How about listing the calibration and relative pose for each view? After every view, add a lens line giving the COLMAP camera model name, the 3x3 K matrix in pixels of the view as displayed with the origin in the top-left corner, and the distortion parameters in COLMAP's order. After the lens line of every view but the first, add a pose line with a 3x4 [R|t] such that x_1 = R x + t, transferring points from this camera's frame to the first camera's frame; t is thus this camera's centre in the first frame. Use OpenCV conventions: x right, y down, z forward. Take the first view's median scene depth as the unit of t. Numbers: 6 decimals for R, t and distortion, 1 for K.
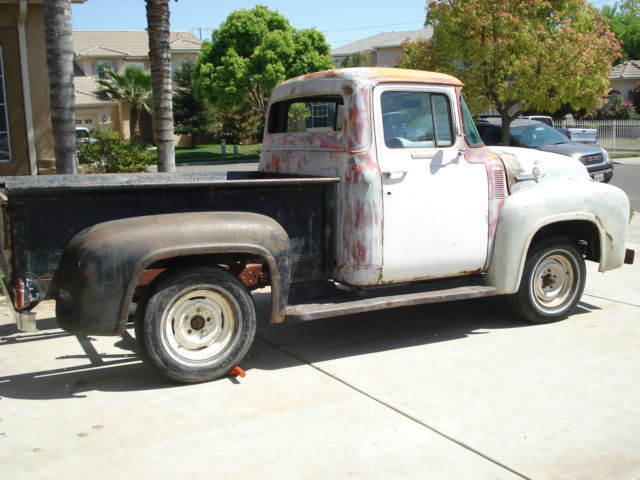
lens RADIAL K [[728.1, 0, 323.6], [0, 728.1, 238.5], [0, 0, 1]] dist [-0.095729, 0.000000]
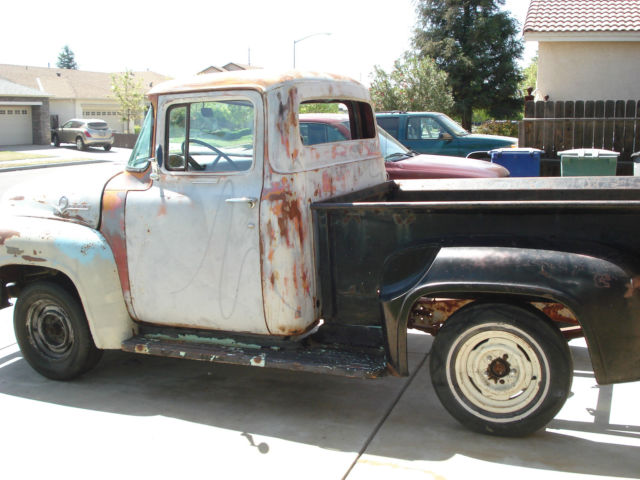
lens RADIAL K [[728.1, 0, 319.5], [0, 728.1, 237.5], [0, 0, 1]] dist [-0.095729, 0.000000]
pose [[-0.631358, -0.086662, 0.770634, -0.754183], [0.147604, 0.962141, 0.229125, -0.264413], [-0.761314, 0.258408, -0.594664, 1.736872]]
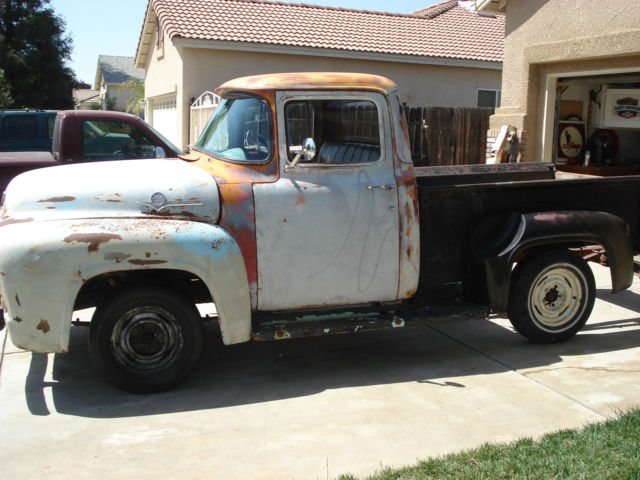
lens RADIAL K [[728.1, 0, 321.9], [0, 728.1, 238.0], [0, 0, 1]] dist [-0.095729, 0.000000]
pose [[-0.983109, -0.014059, 0.182481, -0.167423], [0.041666, 0.953671, 0.297952, -0.352078], [-0.178216, 0.300523, -0.936977, 2.226334]]
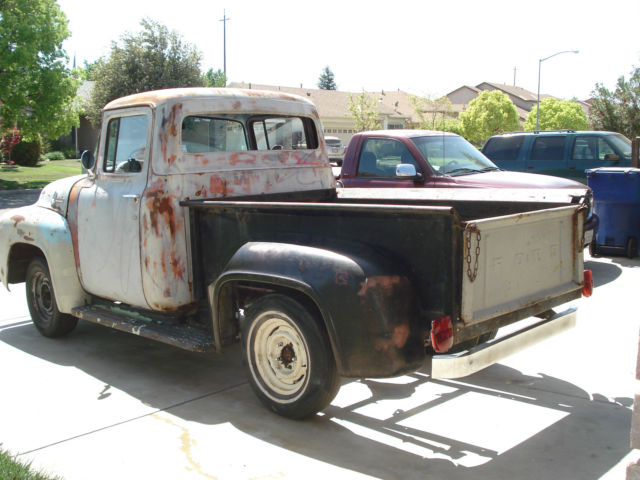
lens RADIAL K [[728.1, 0, 319.9], [0, 728.1, 237.8], [0, 0, 1]] dist [-0.095729, 0.000000]
pose [[-0.312494, -0.092858, 0.945370, -1.086715], [0.157219, 0.976429, 0.147878, -0.181743], [-0.936819, 0.194841, -0.290529, 1.366926]]
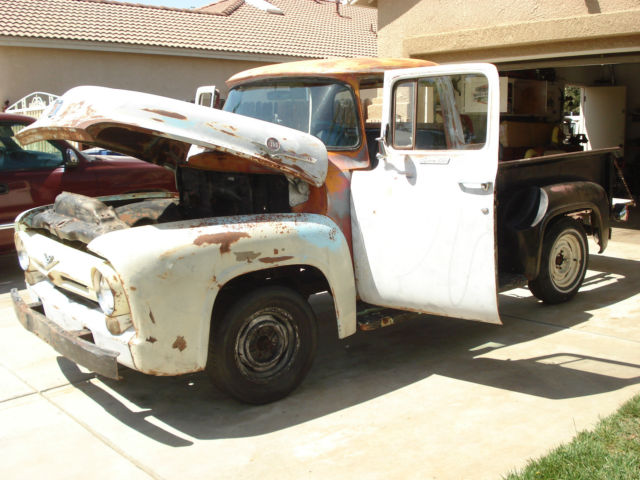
lens RADIAL K [[728.1, 0, 321.1], [0, 728.1, 237.7], [0, 0, 1]] dist [-0.095729, 0.000000]
pose [[-0.983103, 0.075638, -0.166698, 0.271008], [0.020932, 0.951119, 0.308116, -0.344695], [0.181855, 0.299420, -0.936630, 2.215713]]
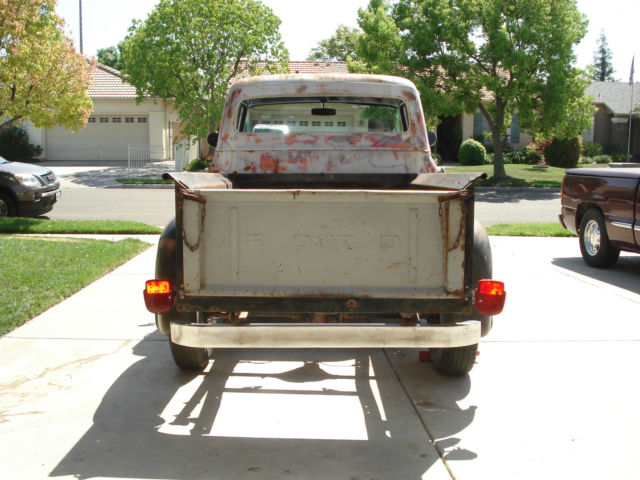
lens RADIAL K [[728.1, 0, 318.7], [0, 728.1, 242.1], [0, 0, 1]] dist [-0.095729, 0.000000]
pose [[0.476671, -0.081016, 0.875341, -1.022598], [0.112511, 0.993178, 0.030654, -0.031041], [-0.871852, 0.083873, 0.482534, 0.601658]]
